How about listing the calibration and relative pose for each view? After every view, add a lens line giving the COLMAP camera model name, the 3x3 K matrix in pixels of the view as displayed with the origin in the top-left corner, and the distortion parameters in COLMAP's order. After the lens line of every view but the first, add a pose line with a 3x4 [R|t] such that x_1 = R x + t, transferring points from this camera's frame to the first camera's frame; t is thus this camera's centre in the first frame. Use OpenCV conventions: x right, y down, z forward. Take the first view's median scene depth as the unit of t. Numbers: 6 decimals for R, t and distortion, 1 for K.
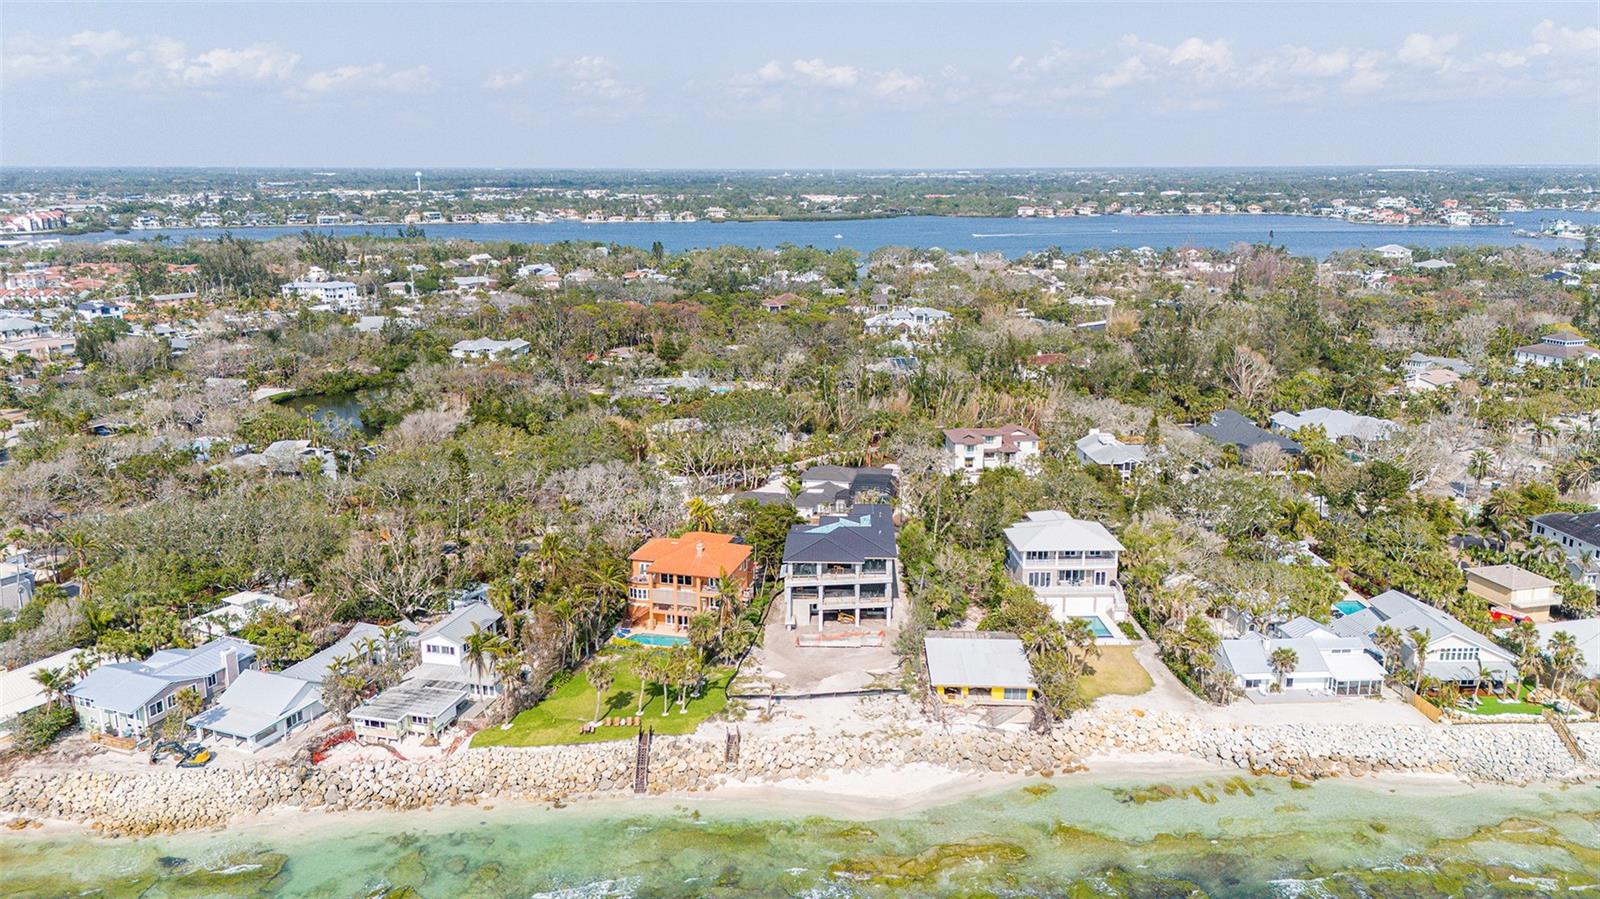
lens RADIAL K [[1146.4, 0, 800.0], [0, 1146.4, 449.5], [0, 0, 1]] dist [0.108291, -0.178880]
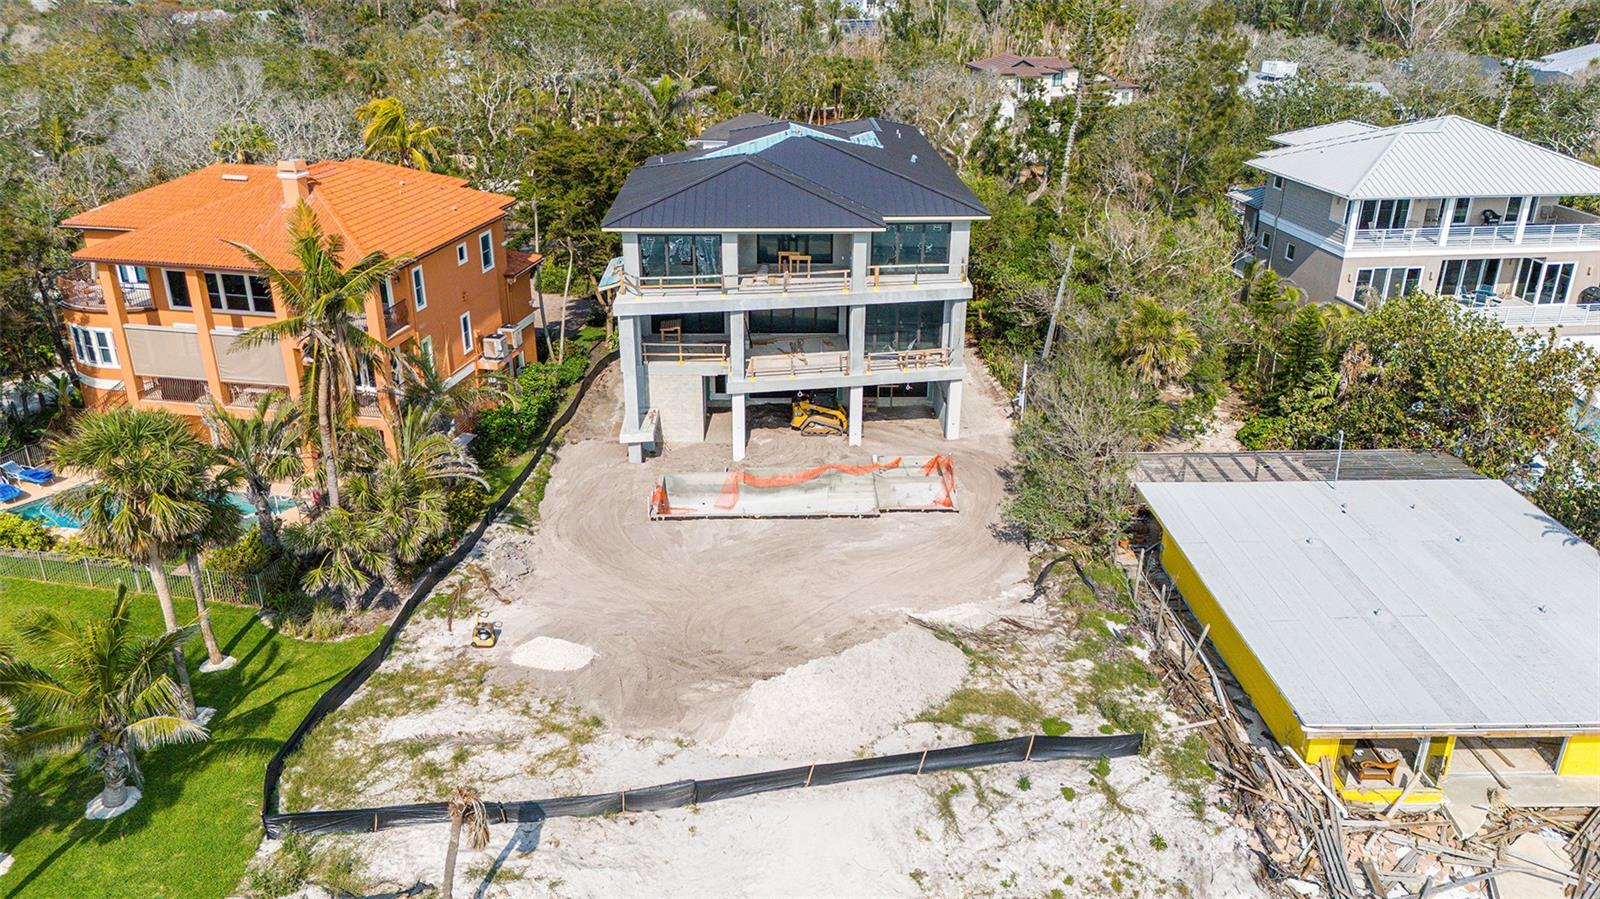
lens RADIAL K [[1146.4, 0, 800.0], [0, 1146.4, 449.5], [0, 0, 1]] dist [0.108291, -0.178880]
pose [[0.997409, -0.022815, 0.068219, 0.015298], [0.011252, 0.986178, 0.165307, 0.120613], [-0.071048, -0.164112, 0.983880, 0.805379]]
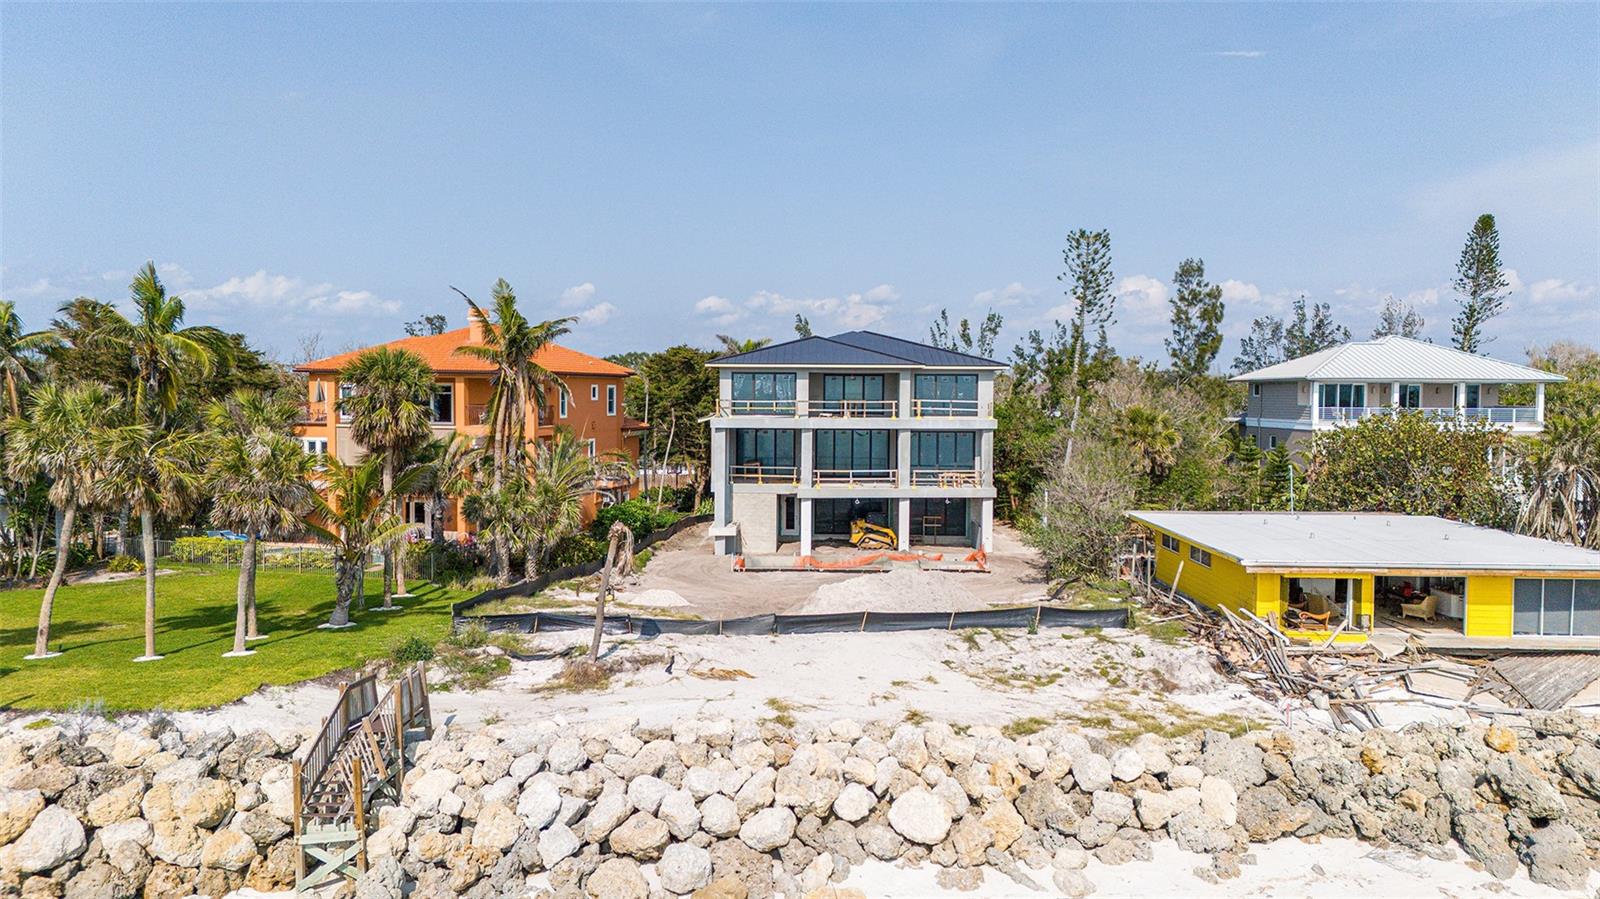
lens RADIAL K [[1146.4, 0, 800.0], [0, 1146.4, 449.5], [0, 0, 1]] dist [0.108291, -0.178880]
pose [[0.999764, 0.006633, 0.020709, 0.009245], [-0.002604, 0.982008, -0.188820, 0.224175], [-0.021589, 0.188722, 0.981793, 0.730940]]
